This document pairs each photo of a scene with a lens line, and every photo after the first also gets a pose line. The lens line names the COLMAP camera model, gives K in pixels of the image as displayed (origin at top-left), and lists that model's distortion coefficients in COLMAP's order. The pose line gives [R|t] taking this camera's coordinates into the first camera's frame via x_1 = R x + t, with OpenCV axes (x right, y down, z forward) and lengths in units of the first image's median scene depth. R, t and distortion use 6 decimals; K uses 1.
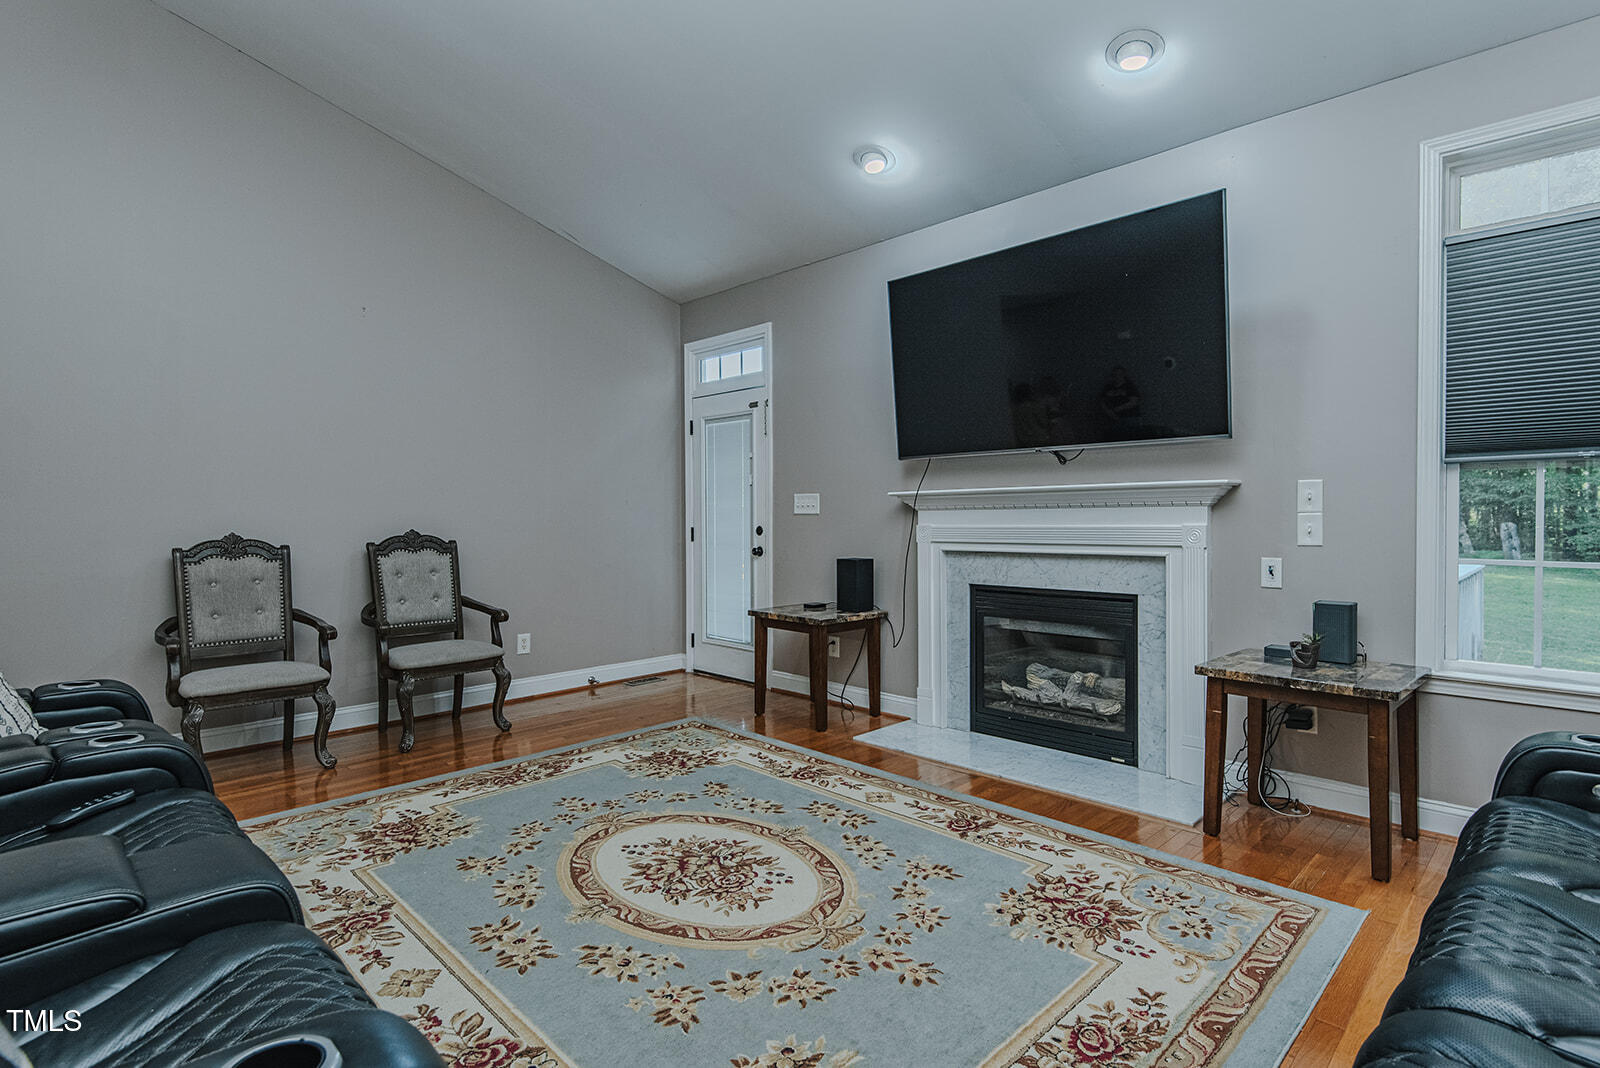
lens RADIAL K [[823.8, 0, 800.0], [0, 823.8, 534.0], [0, 0, 1]] dist [0.015813, -0.015967]
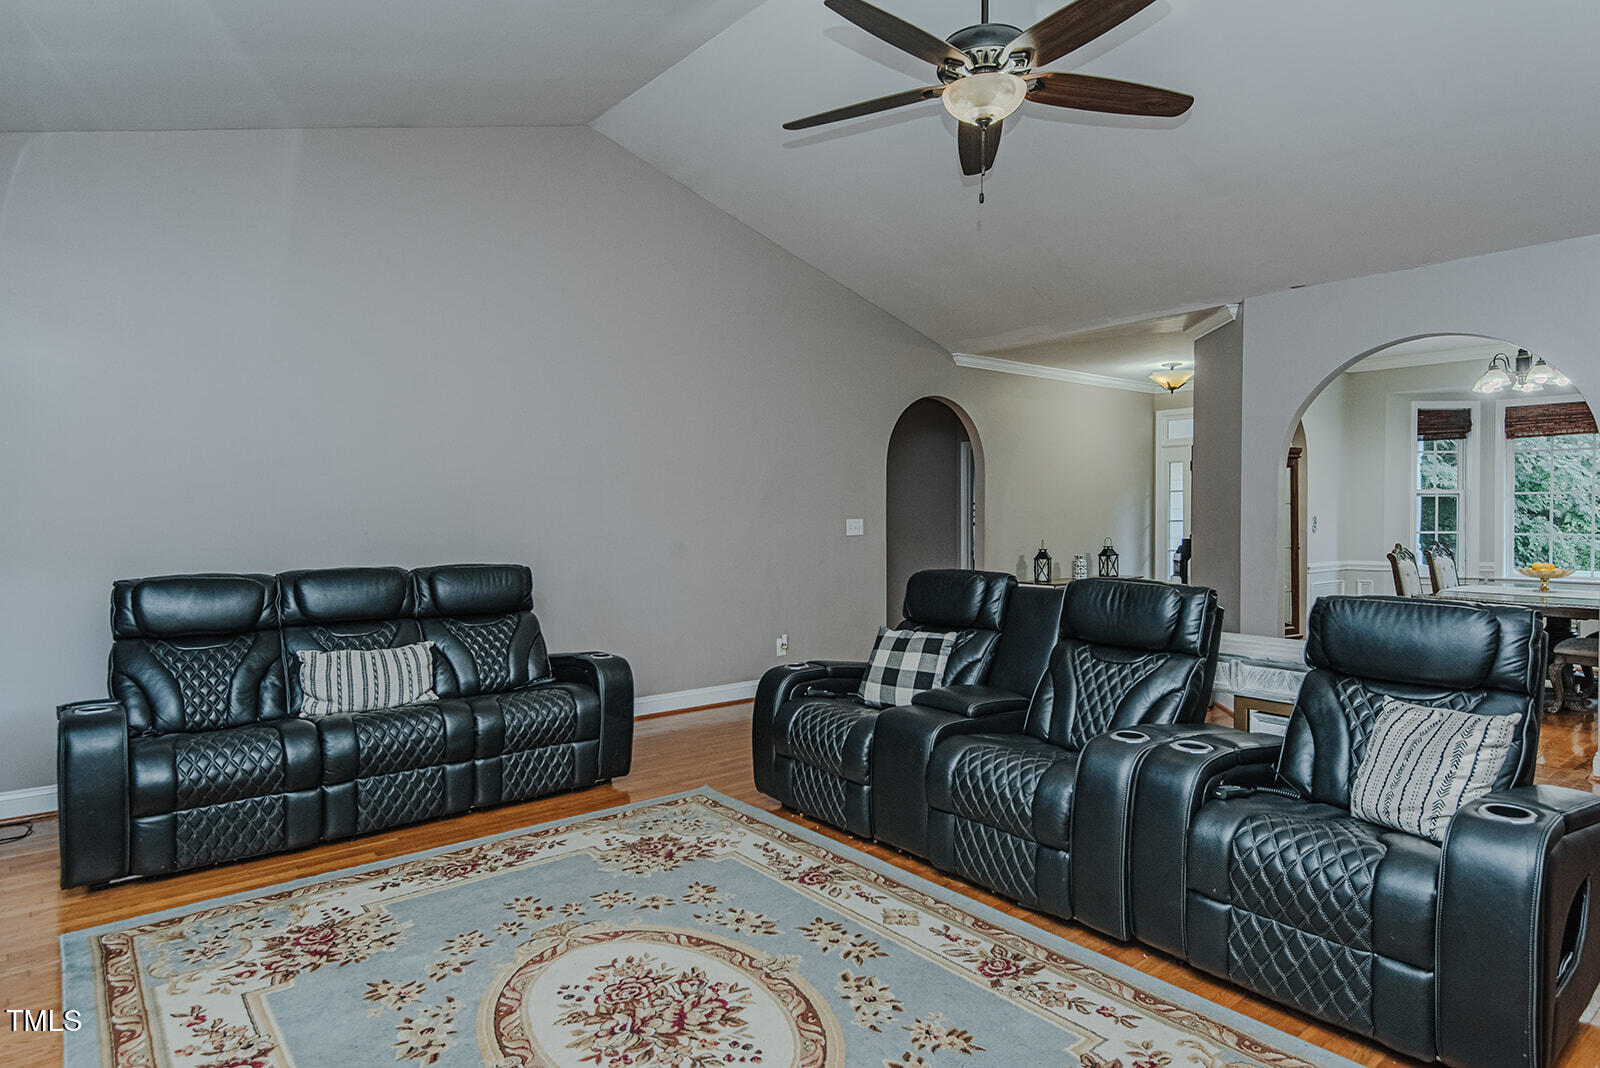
lens RADIAL K [[924.9, 0, 800.0], [0, 924.9, 534.0], [0, 0, 1]] dist [0.033571, -0.000328]
pose [[-0.996214, 0.001869, 0.086915, -0.277900], [0.005302, 0.999214, 0.039293, -0.078778], [-0.086773, 0.039605, -0.995441, 1.545565]]
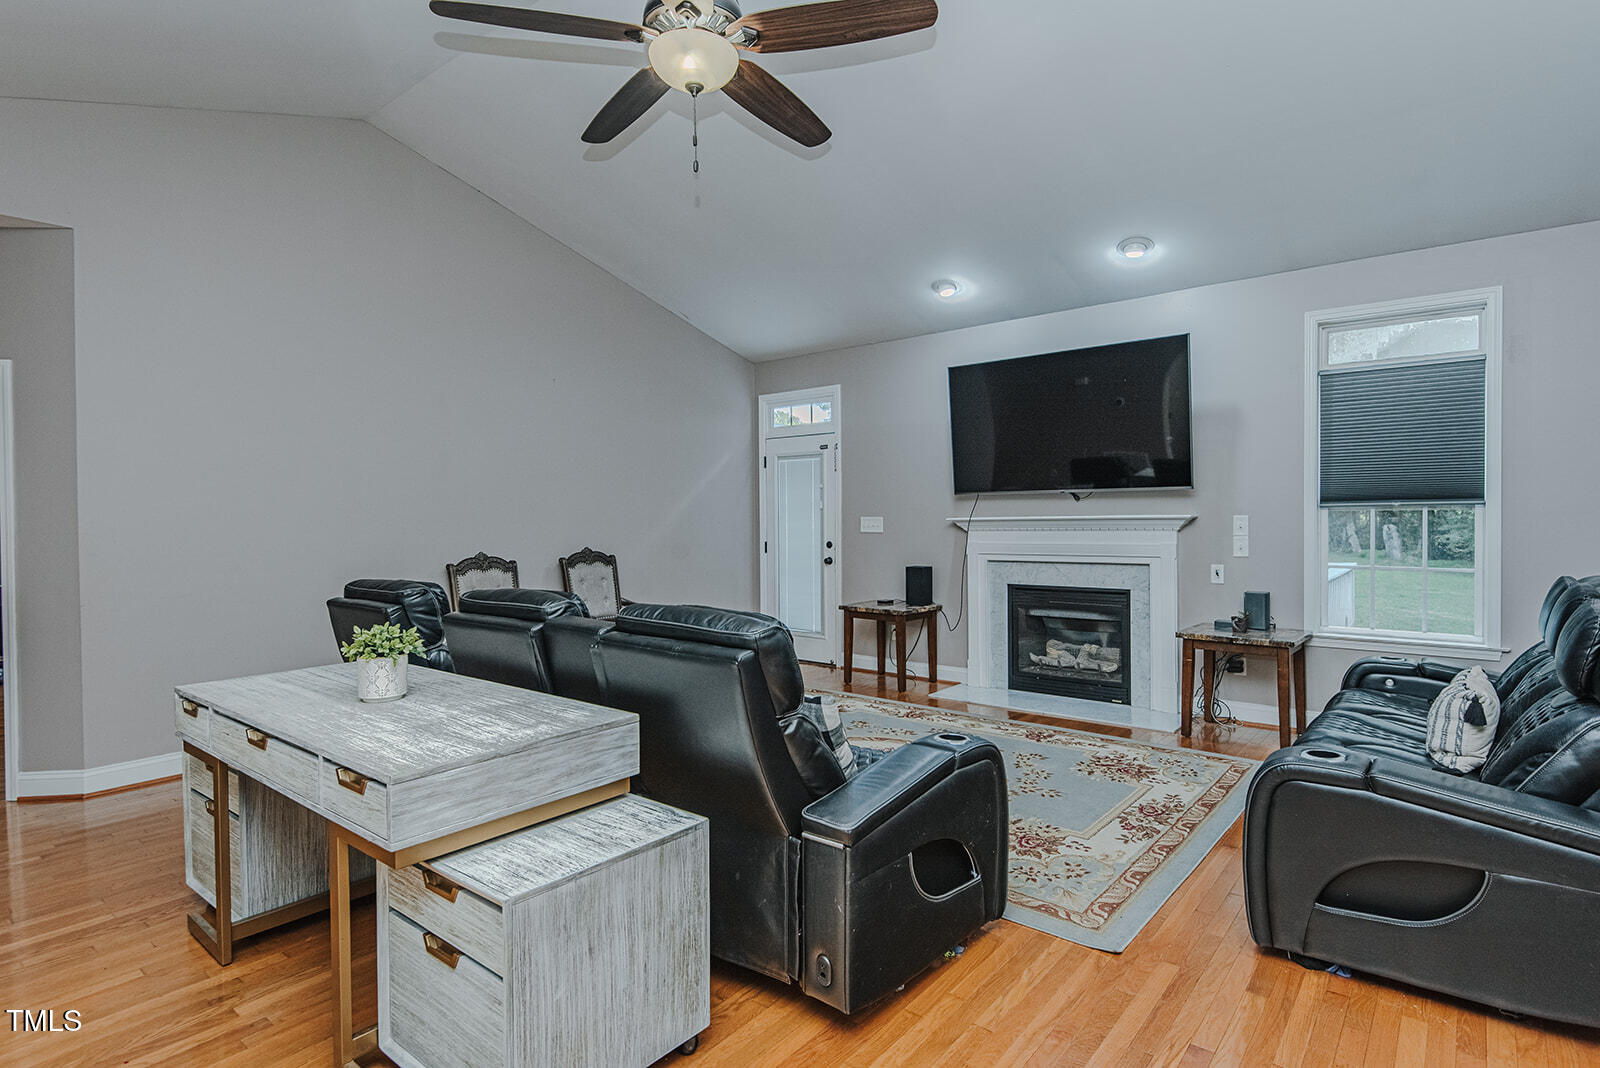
lens RADIAL K [[844.4, 0, 800.0], [0, 844.4, 534.0], [0, 0, 1]] dist [0.006699, 0.000359]
pose [[0.995356, -0.005540, 0.096101, -0.375420], [0.005813, 0.999980, -0.002563, -0.030317], [-0.096085, 0.003109, 0.995368, -0.526433]]
